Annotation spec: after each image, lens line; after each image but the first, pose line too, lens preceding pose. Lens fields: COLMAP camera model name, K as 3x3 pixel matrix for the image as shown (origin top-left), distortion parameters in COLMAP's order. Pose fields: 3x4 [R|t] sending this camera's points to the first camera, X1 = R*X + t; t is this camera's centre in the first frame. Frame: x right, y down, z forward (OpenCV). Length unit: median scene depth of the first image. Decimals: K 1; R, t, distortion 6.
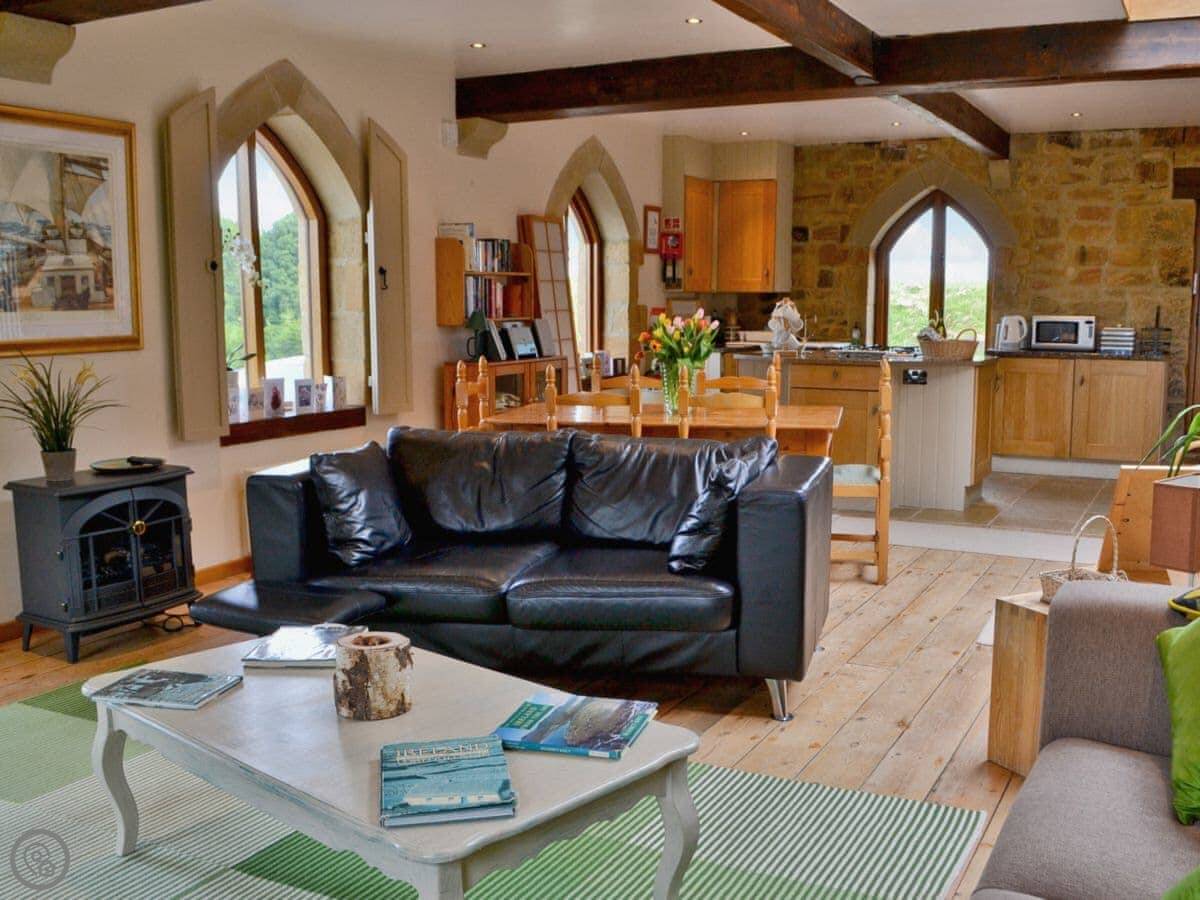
lens RADIAL K [[1148.7, 0, 617.8], [0, 1148.7, 452.5], [0, 0, 1]] dist [-0.069846, 0.005921]
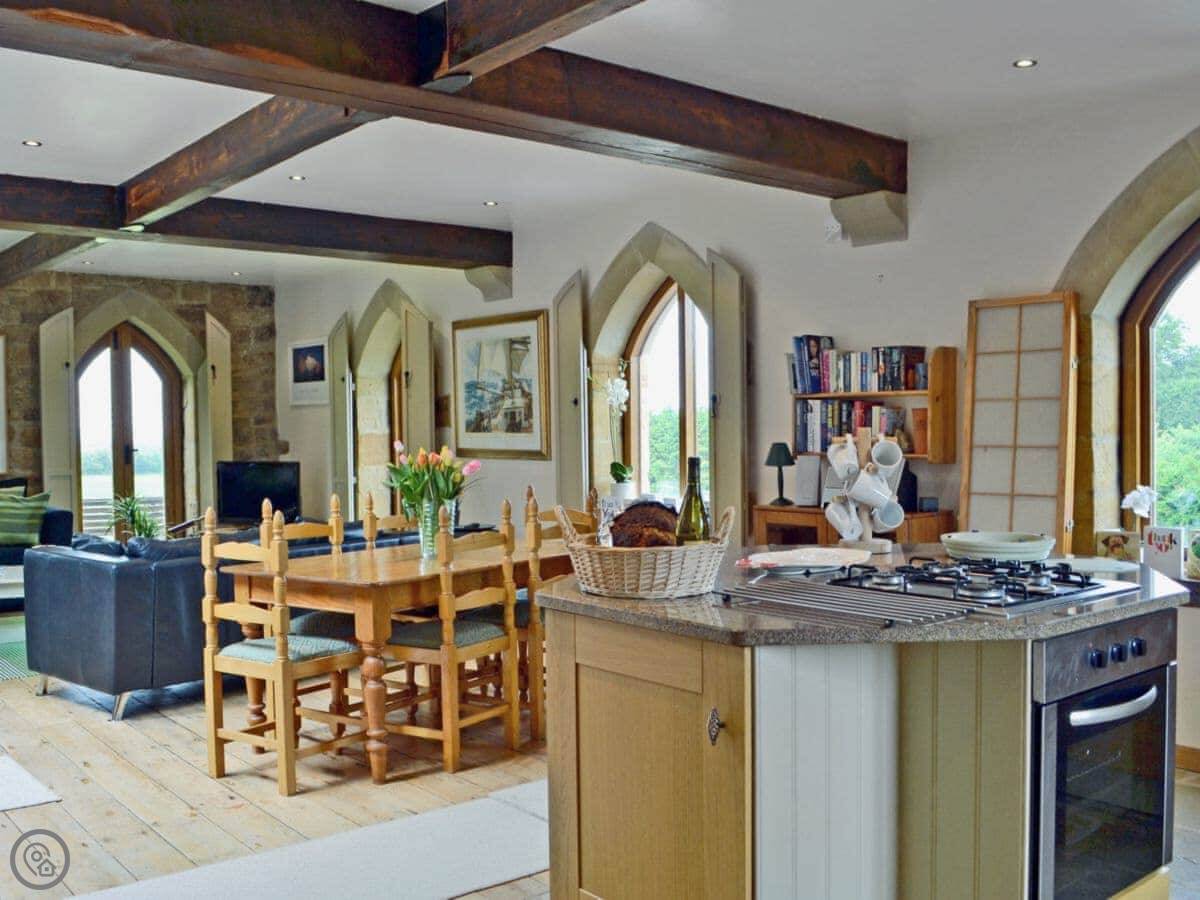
lens RADIAL K [[1148.7, 0, 617.8], [0, 1148.7, 452.5], [0, 0, 1]] dist [-0.069846, 0.005921]
pose [[-0.369099, 0.029169, -0.928932, 0.987202], [-0.118847, 0.989820, 0.078303, -0.242577], [0.921760, 0.139302, -0.361875, 1.723422]]
